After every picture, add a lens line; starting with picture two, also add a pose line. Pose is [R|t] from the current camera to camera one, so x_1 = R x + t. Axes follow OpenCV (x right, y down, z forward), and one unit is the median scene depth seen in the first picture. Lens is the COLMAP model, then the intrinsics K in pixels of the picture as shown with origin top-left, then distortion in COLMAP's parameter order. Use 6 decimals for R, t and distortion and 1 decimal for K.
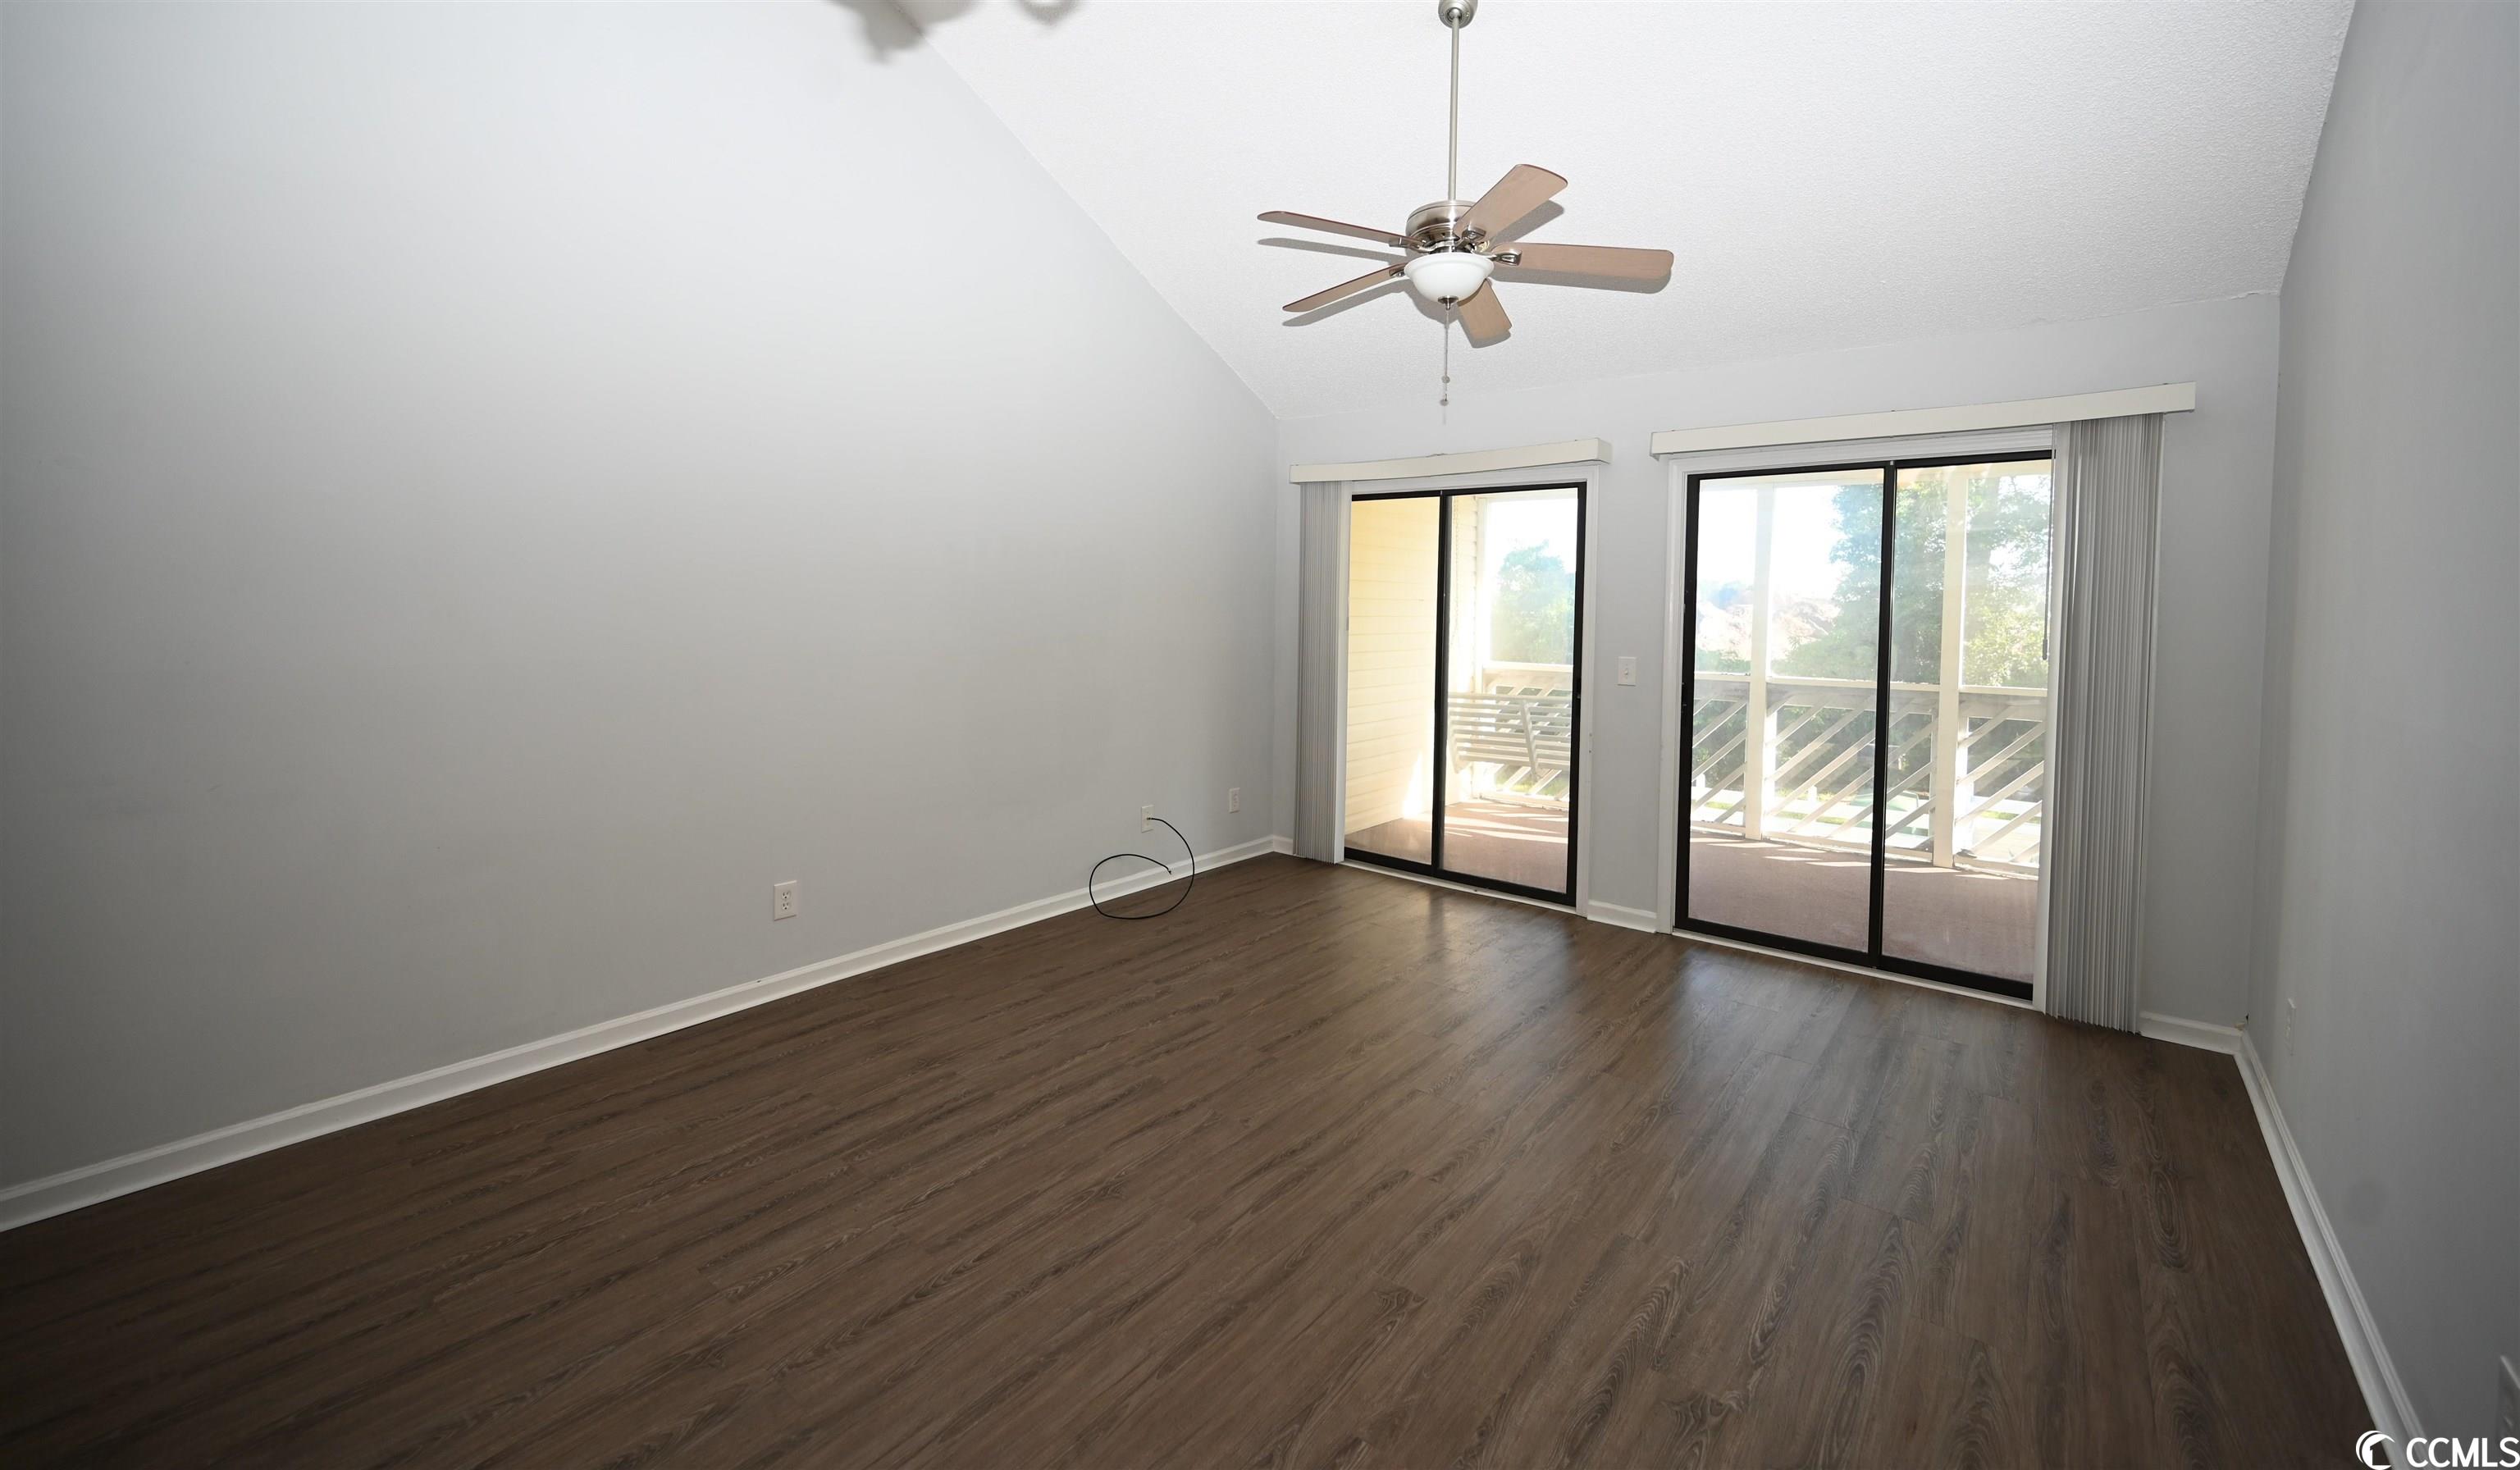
lens RADIAL K [[983.7, 0, 1257.3], [0, 983.7, 640.6], [0, 0, 1]] dist [-0.000372, 0.000036]
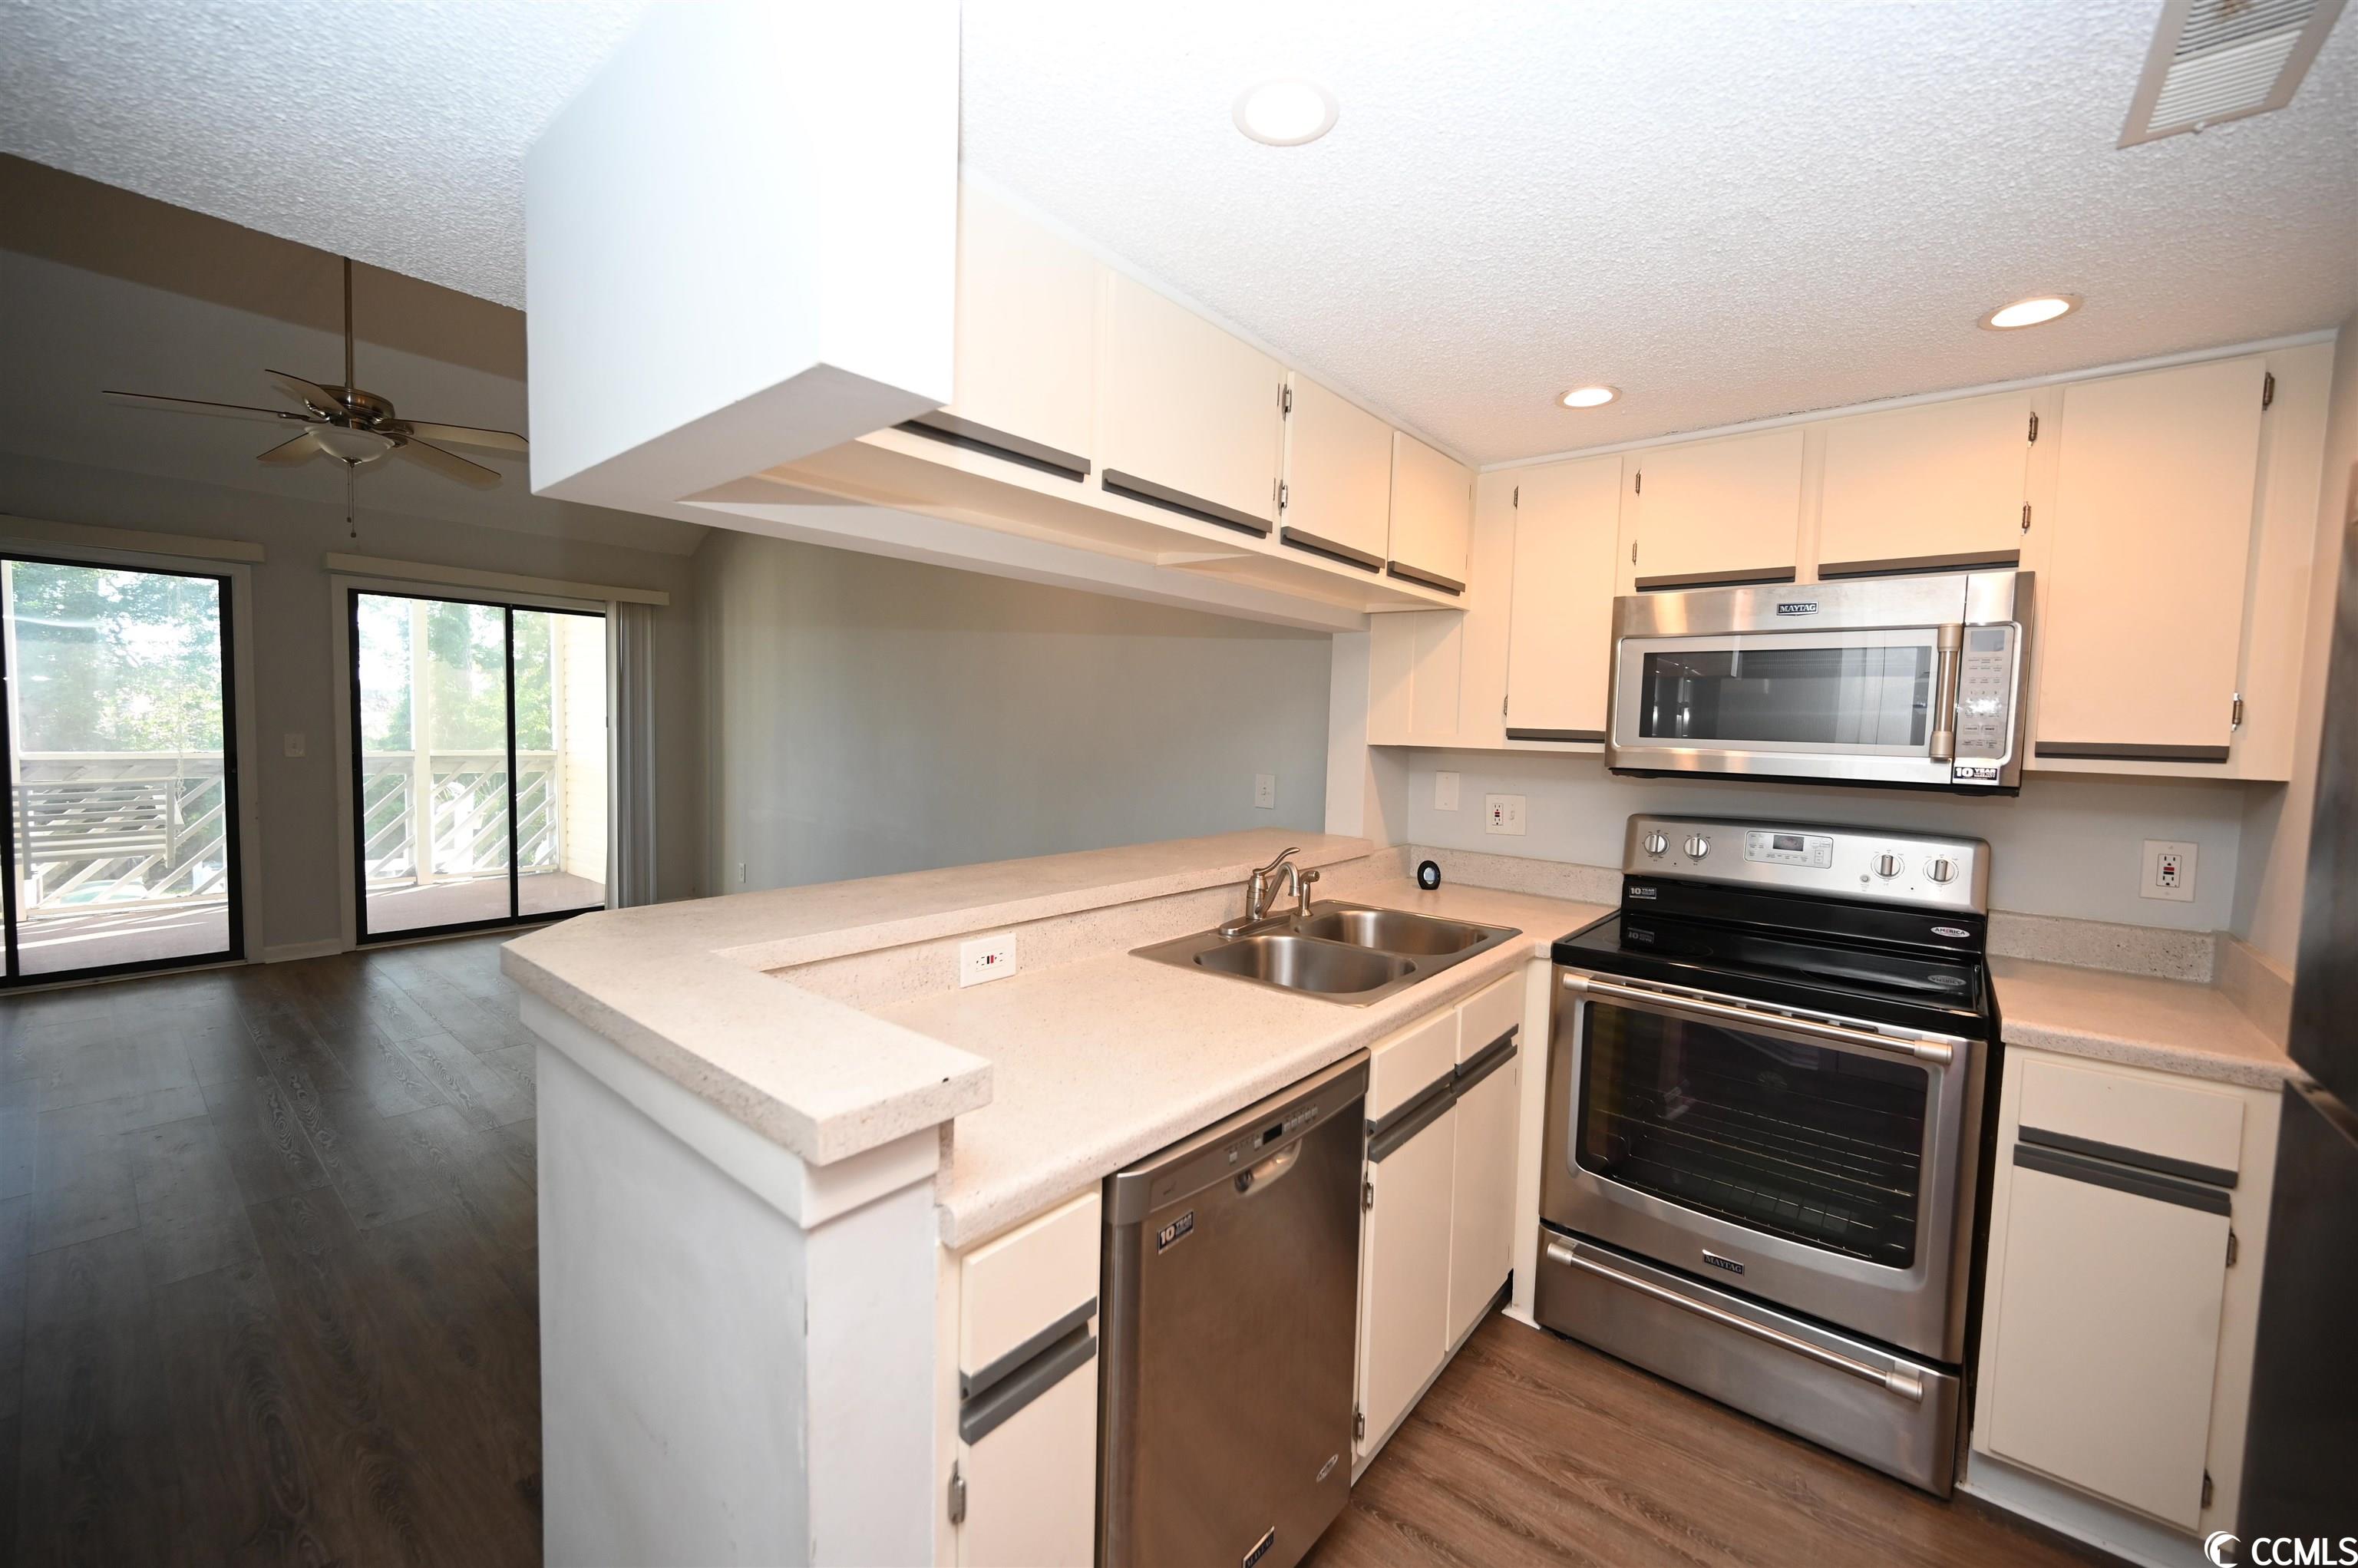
lens RADIAL K [[930.2, 0, 1186.0], [0, 930.2, 783.5], [0, 0, 1]] dist [0.000833, -0.000230]
pose [[0.005917, -0.077835, 0.996949, -1.241865], [0.007803, 0.996939, 0.077788, -0.002991], [-0.999952, 0.007319, 0.006506, -0.137918]]
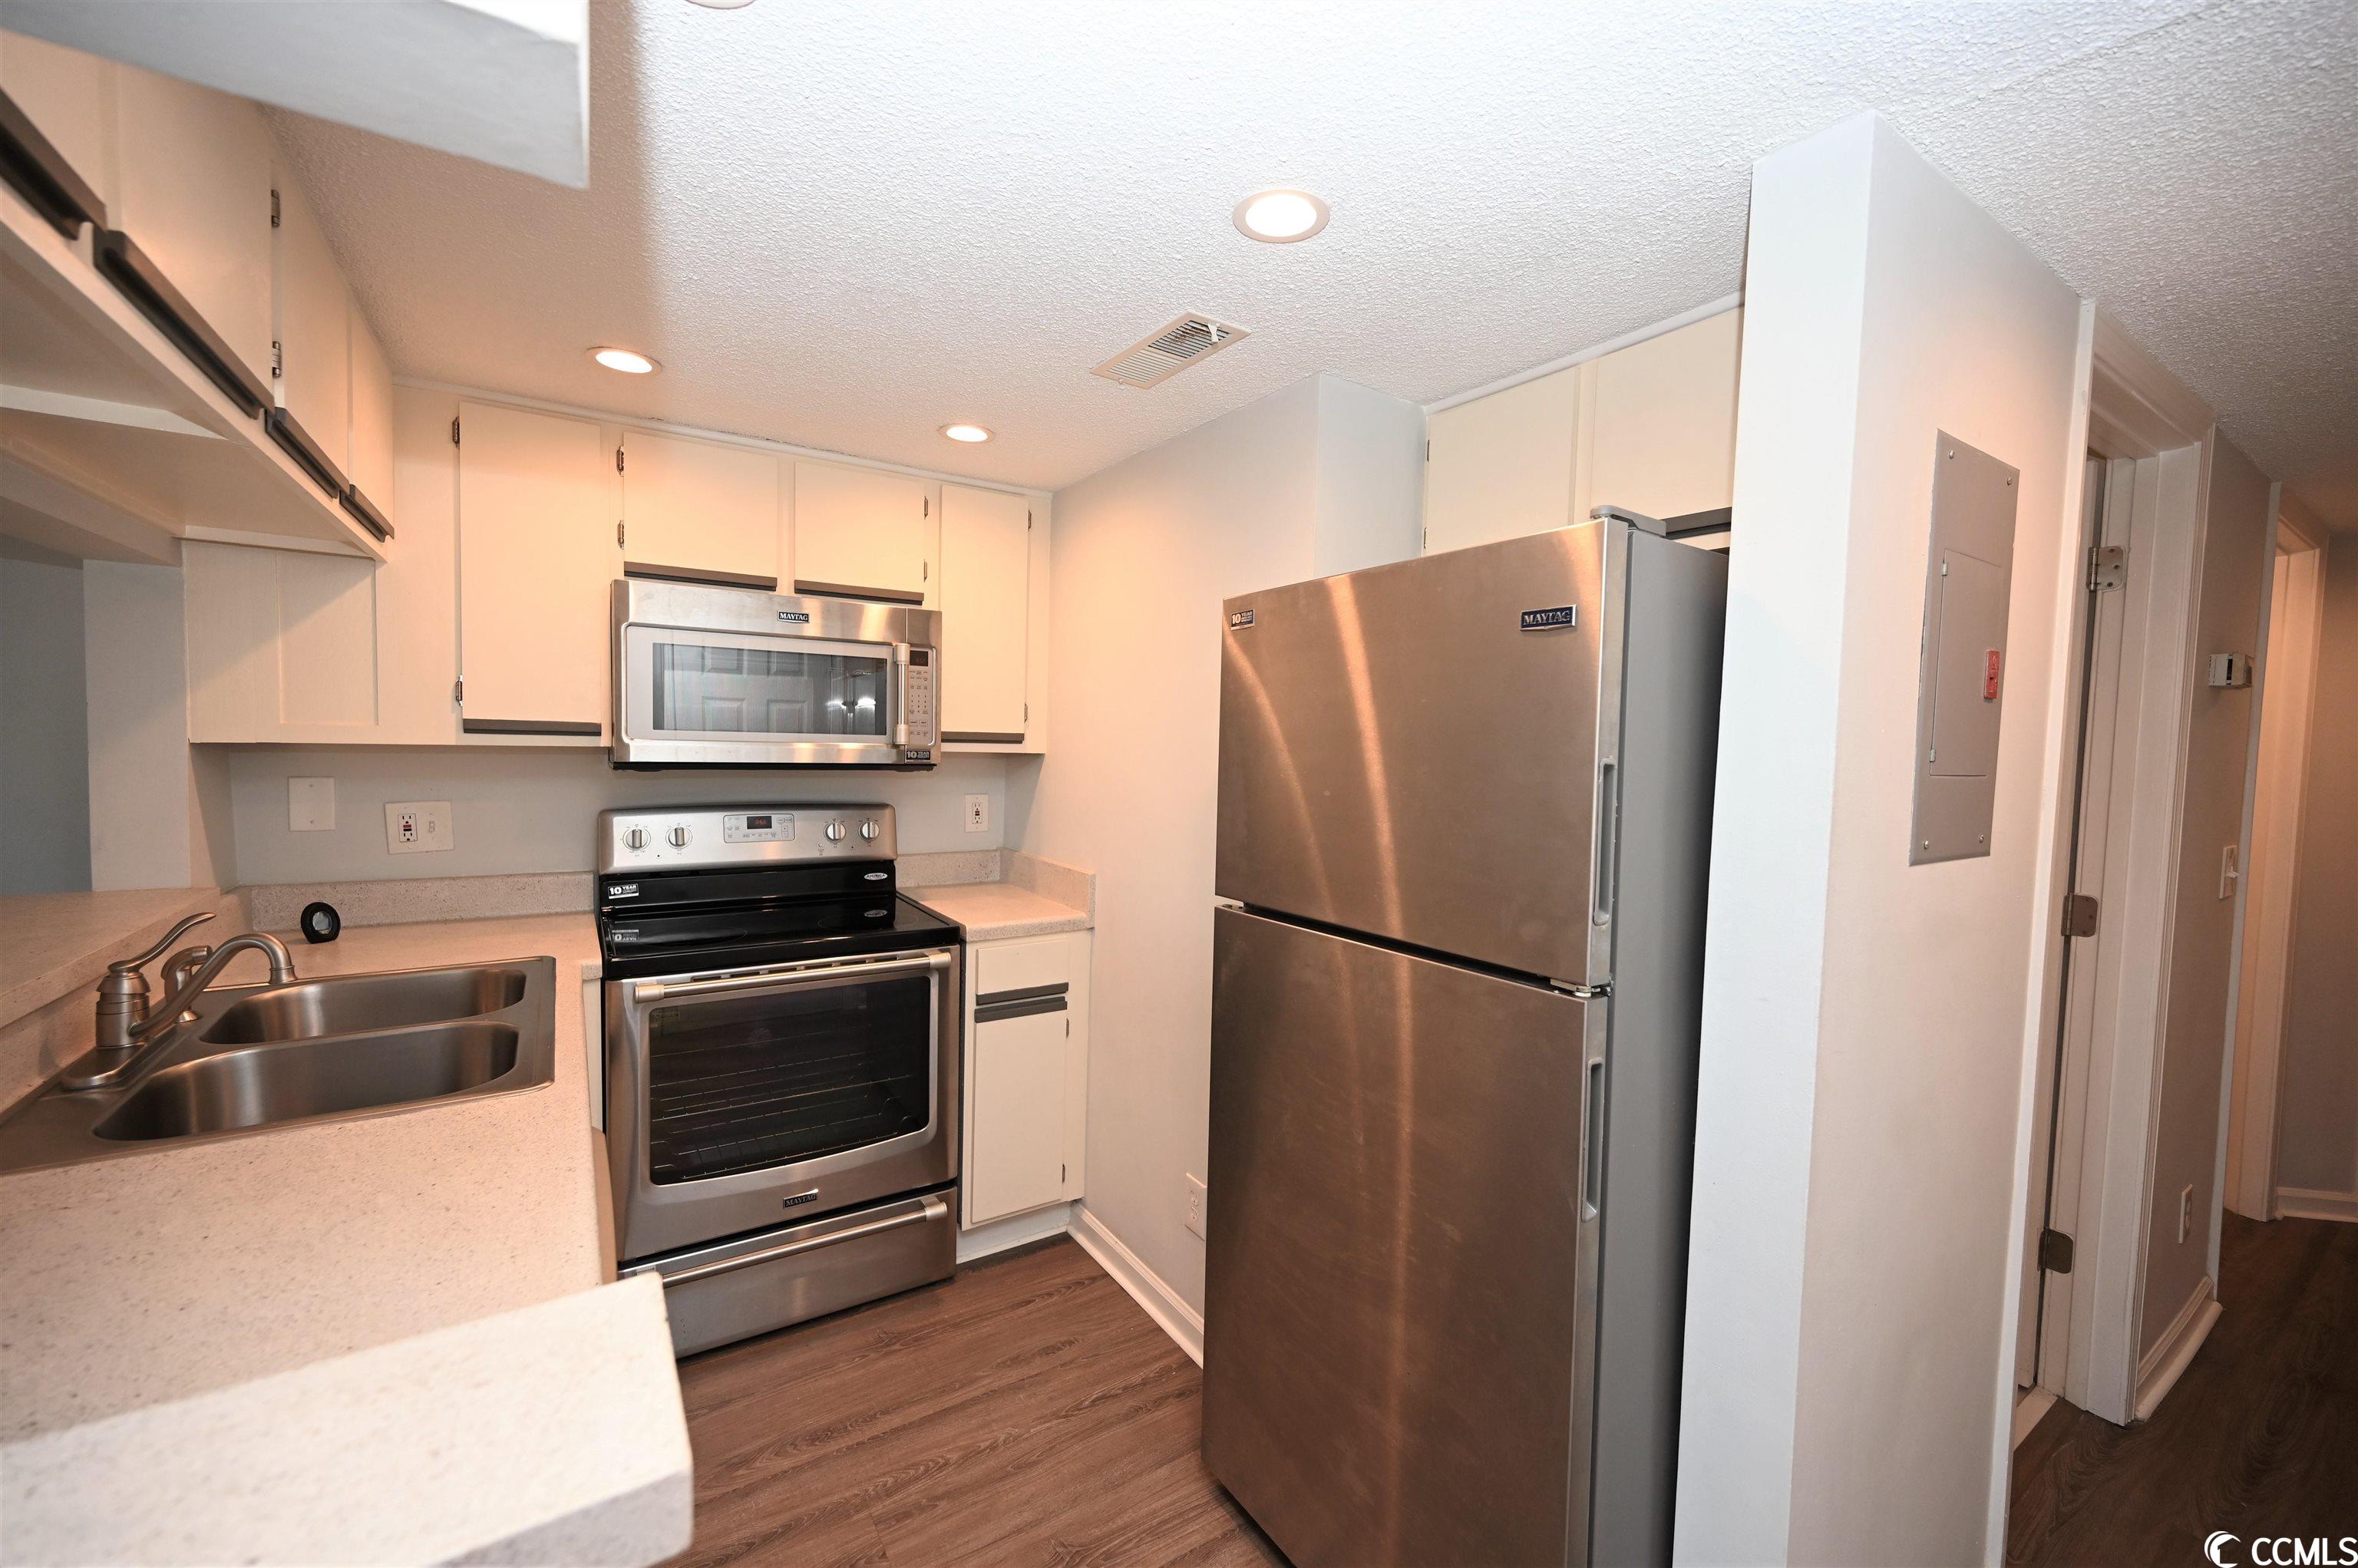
lens RADIAL K [[922.9, 0, 1187.2], [0, 922.9, 790.1], [0, 0, 1]] dist [0.000484, 0.000019]
pose [[-0.953016, -0.051899, 0.298439, -1.086778], [-0.025287, 0.995405, 0.092351, -0.010153], [-0.301861, 0.080465, -0.949950, 0.092284]]
